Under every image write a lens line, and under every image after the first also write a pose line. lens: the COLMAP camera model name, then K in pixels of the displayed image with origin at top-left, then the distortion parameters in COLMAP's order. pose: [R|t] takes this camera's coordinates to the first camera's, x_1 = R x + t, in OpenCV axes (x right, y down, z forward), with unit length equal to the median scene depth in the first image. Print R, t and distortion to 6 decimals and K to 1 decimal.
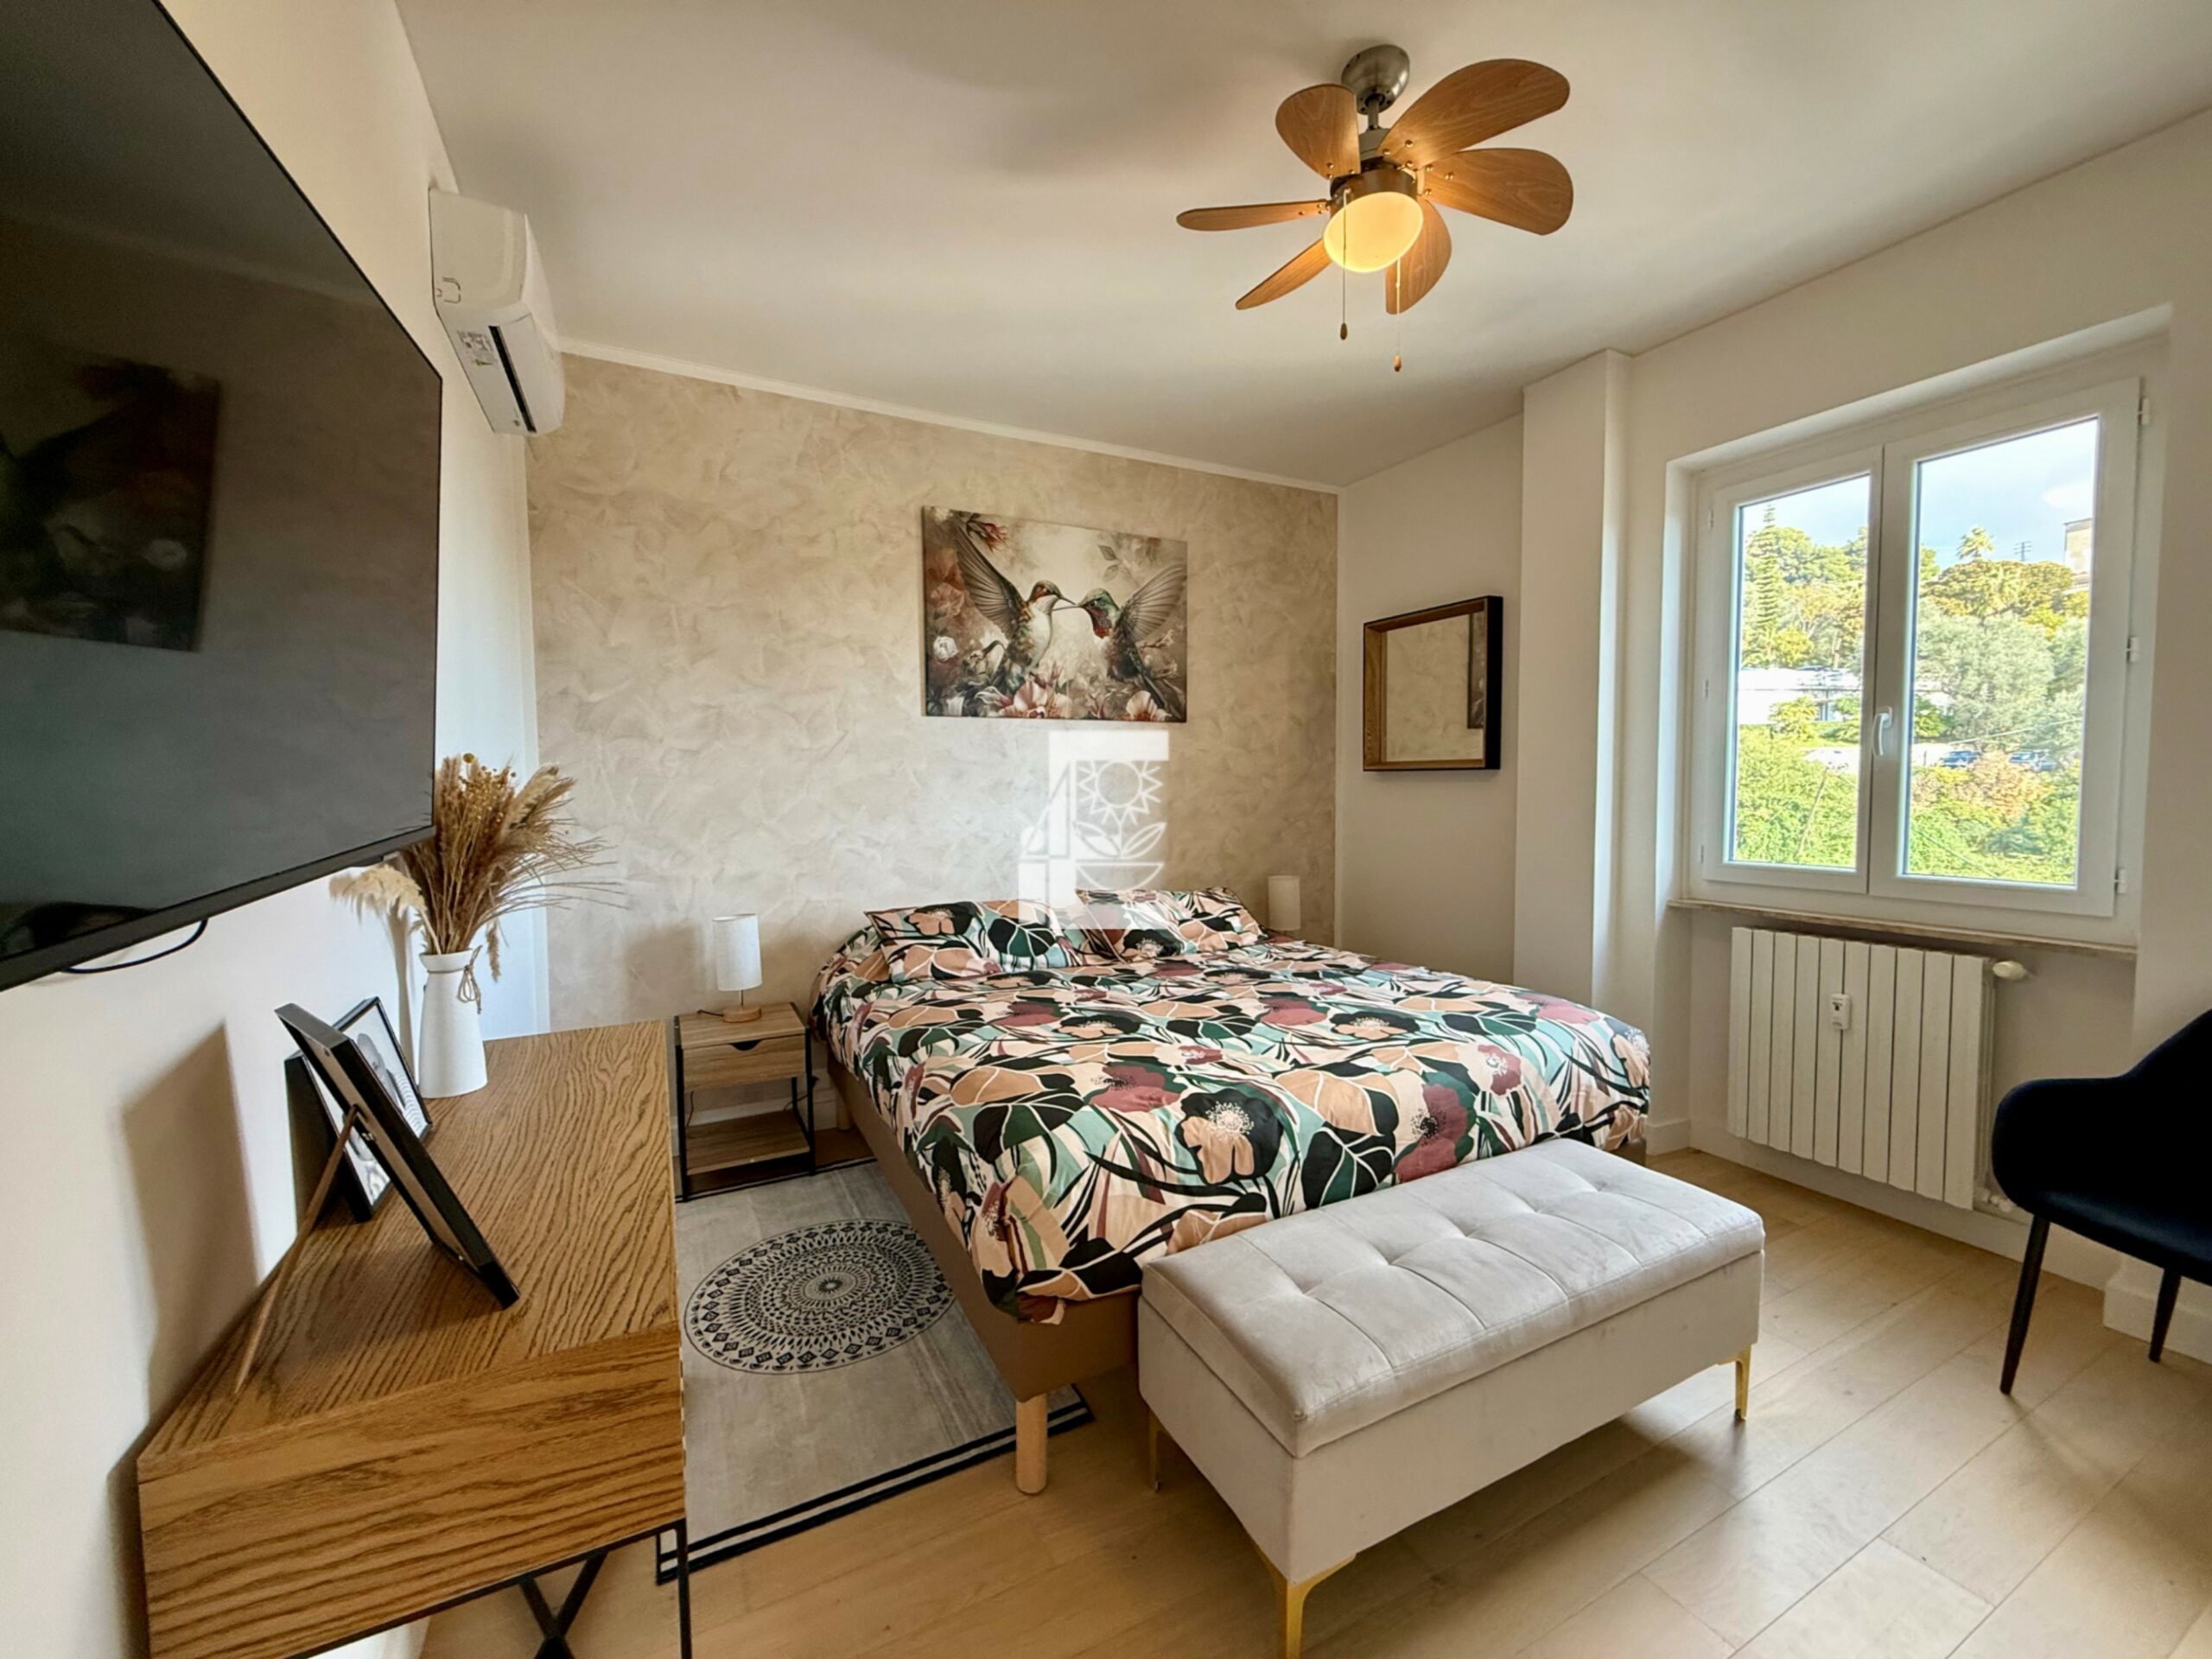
lens RADIAL K [[873.8, 0, 1099.7], [0, 873.8, 826.9], [0, 0, 1]] dist [-0.001775, 0.000021]
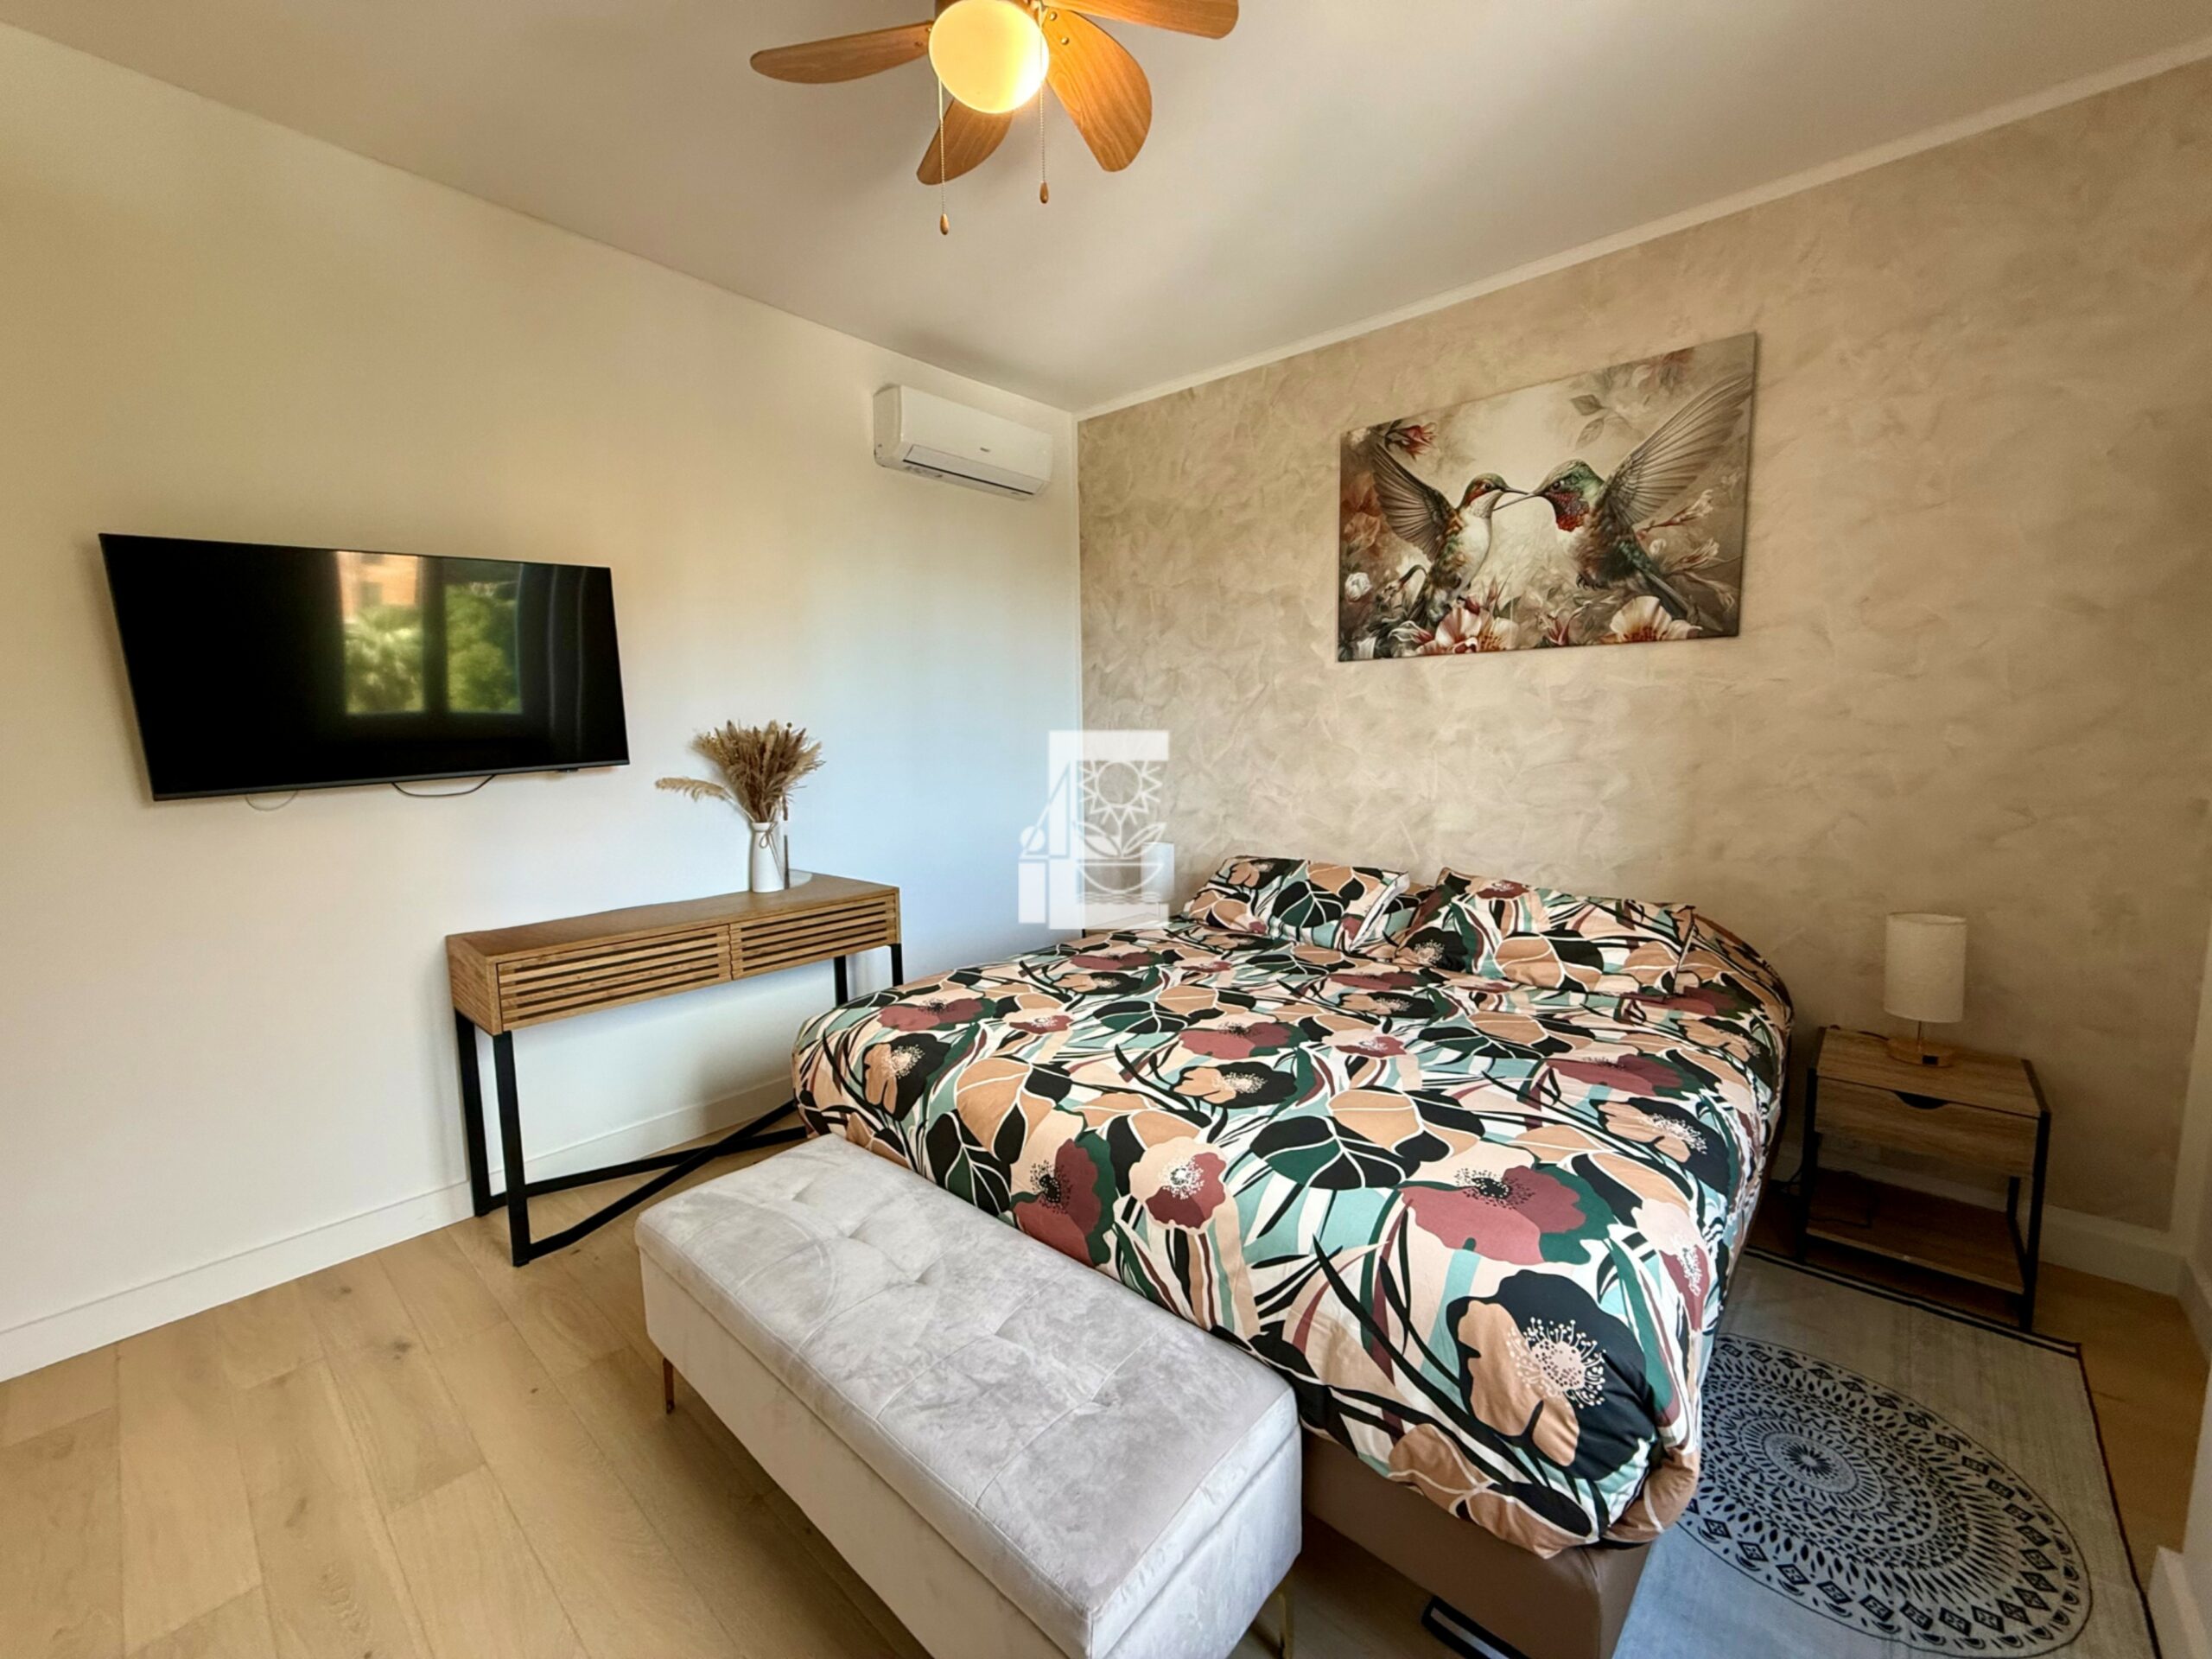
lens RADIAL K [[873.8, 0, 1099.7], [0, 873.8, 826.9], [0, 0, 1]] dist [-0.001775, 0.000021]
pose [[0.368882, 0.108707, -0.923097, 0.598261], [-0.040094, 0.994074, 0.101043, -0.034986], [0.928611, -0.000262, 0.371055, 0.411234]]
